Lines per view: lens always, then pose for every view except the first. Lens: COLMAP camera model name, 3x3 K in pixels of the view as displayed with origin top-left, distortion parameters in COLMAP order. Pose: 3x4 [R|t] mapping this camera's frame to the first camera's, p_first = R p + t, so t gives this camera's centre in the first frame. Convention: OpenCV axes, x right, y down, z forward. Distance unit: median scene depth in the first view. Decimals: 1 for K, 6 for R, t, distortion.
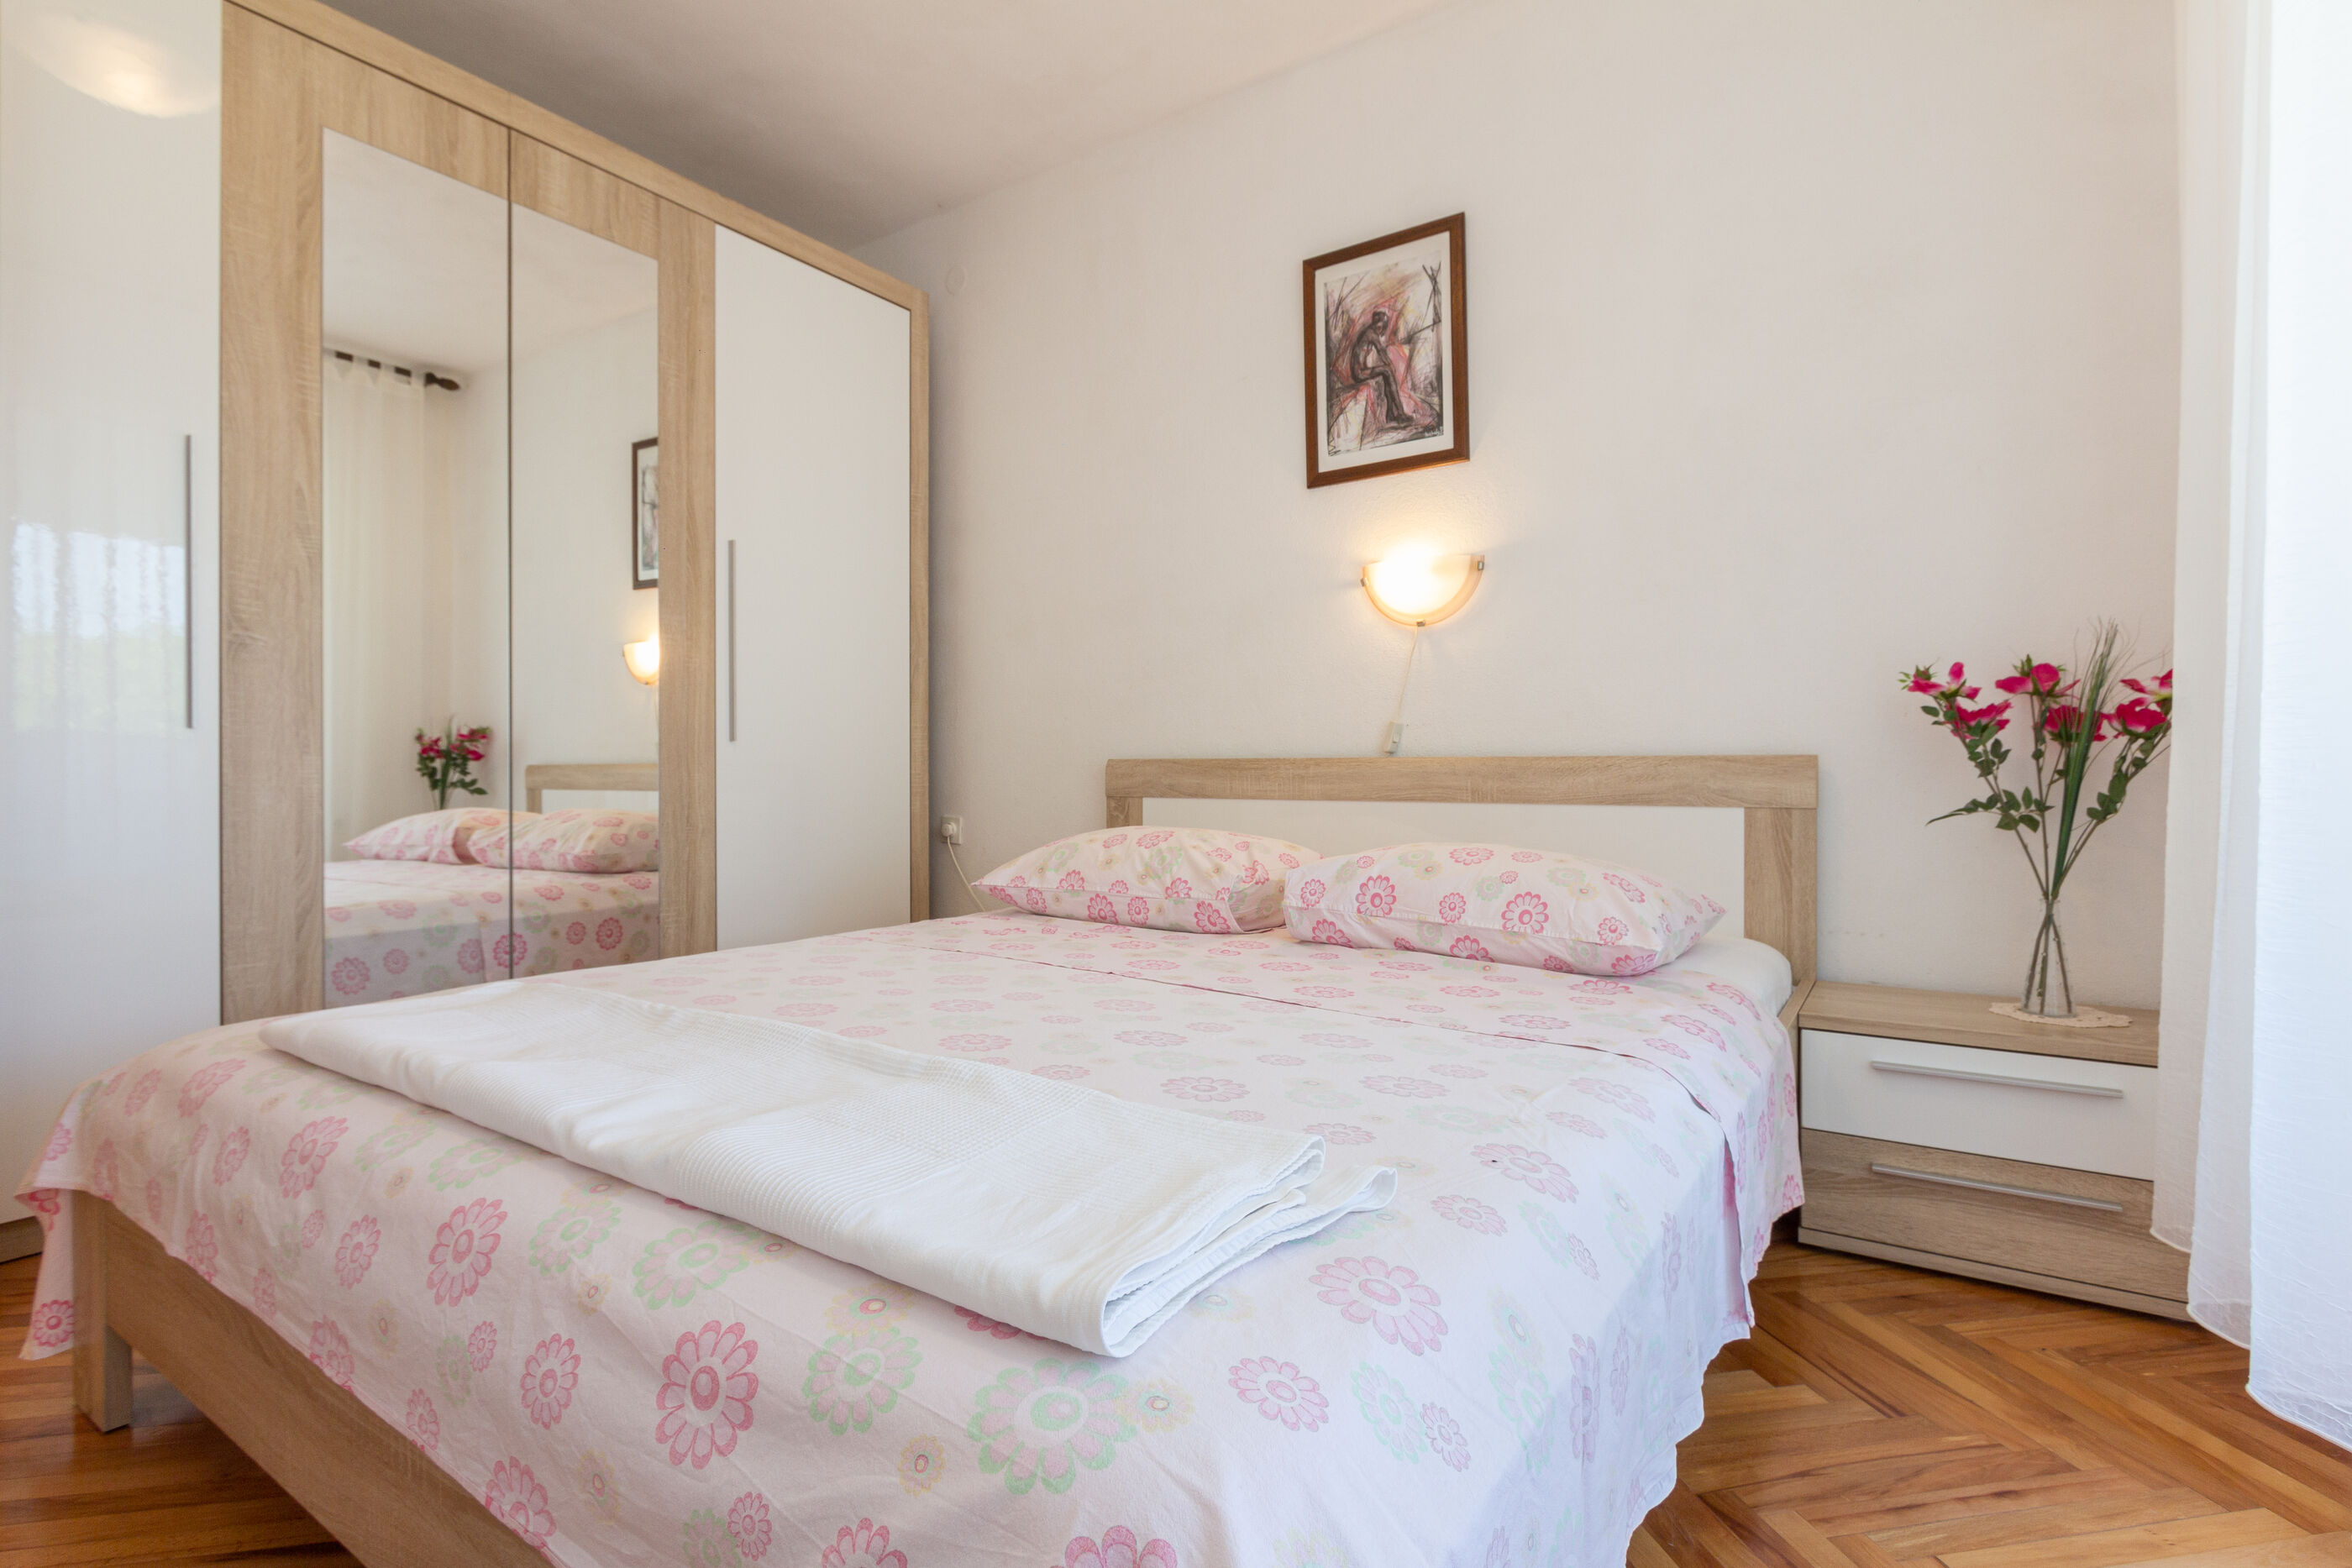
lens RADIAL K [[1110.2, 0, 1176.8], [0, 1110.2, 768.4], [0, 0, 1]] dist [-0.006944, -0.000176]
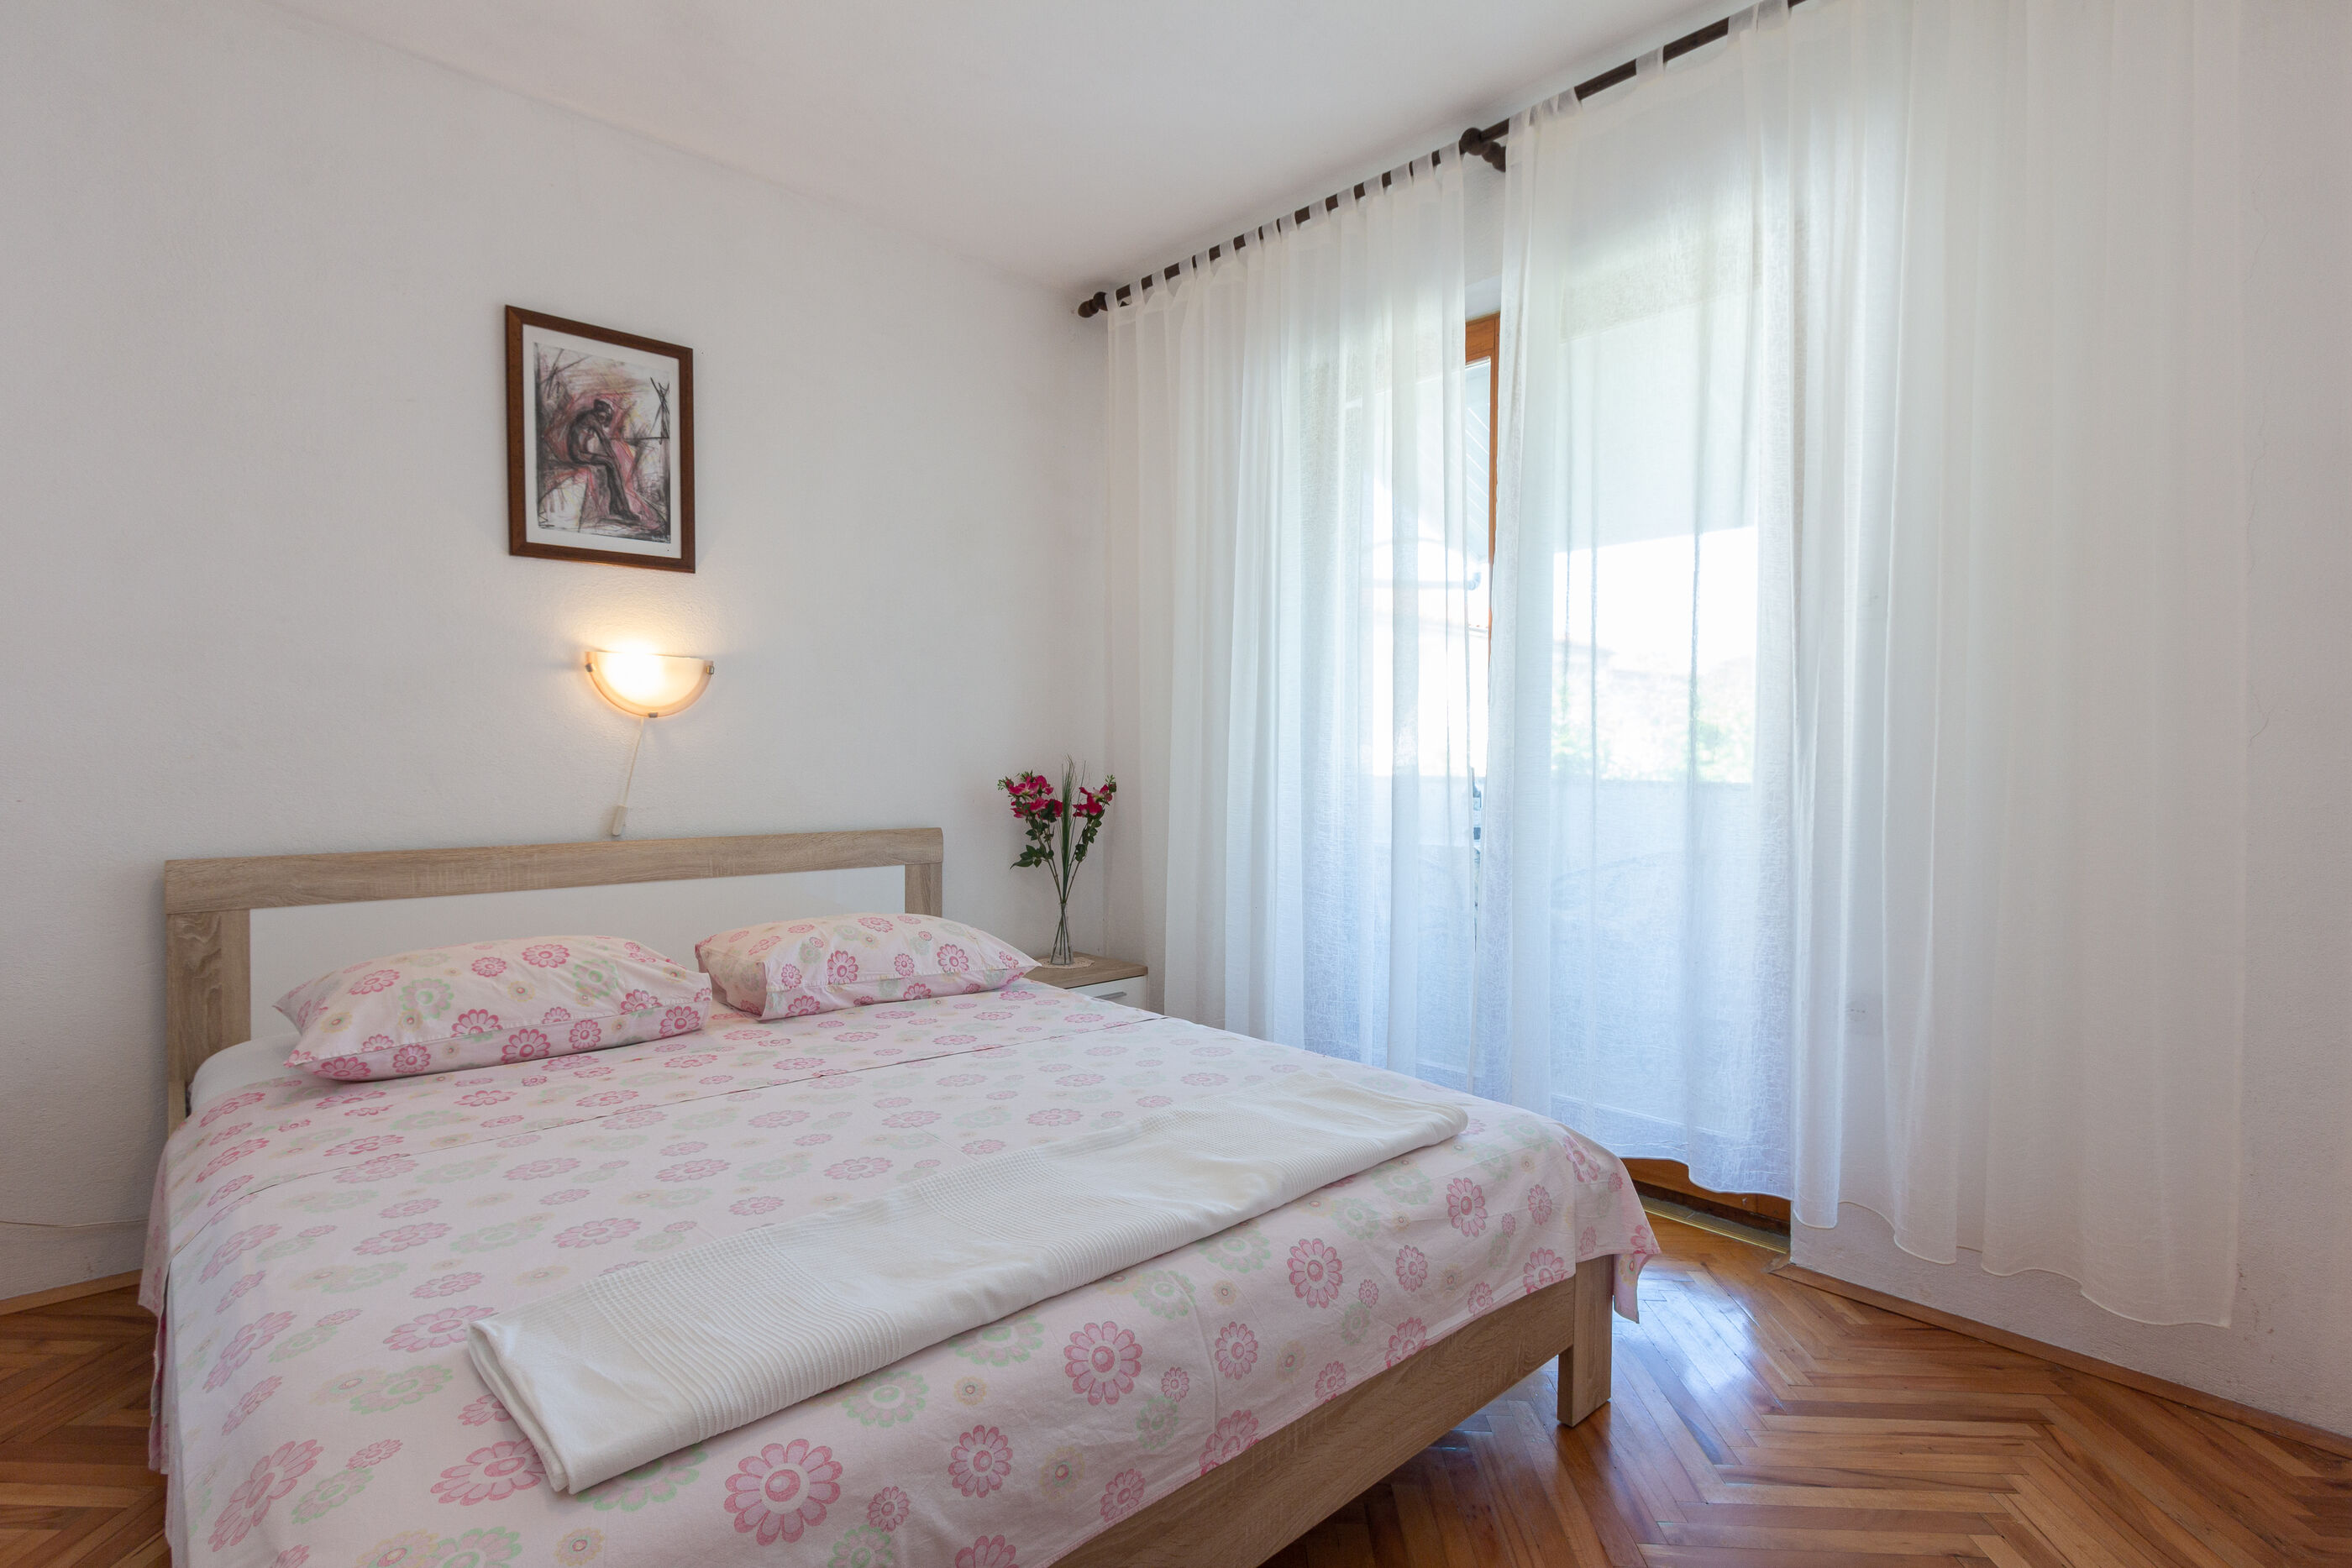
lens RADIAL K [[1072.3, 0, 1173.2], [0, 1072.3, 791.5], [0, 0, 1]] dist [0.001351, 0.000053]
pose [[0.246962, -0.026107, 0.968673, -0.661905], [-0.006014, 0.999576, 0.028473, -0.088989], [-0.969007, -0.012857, 0.246700, 0.254884]]
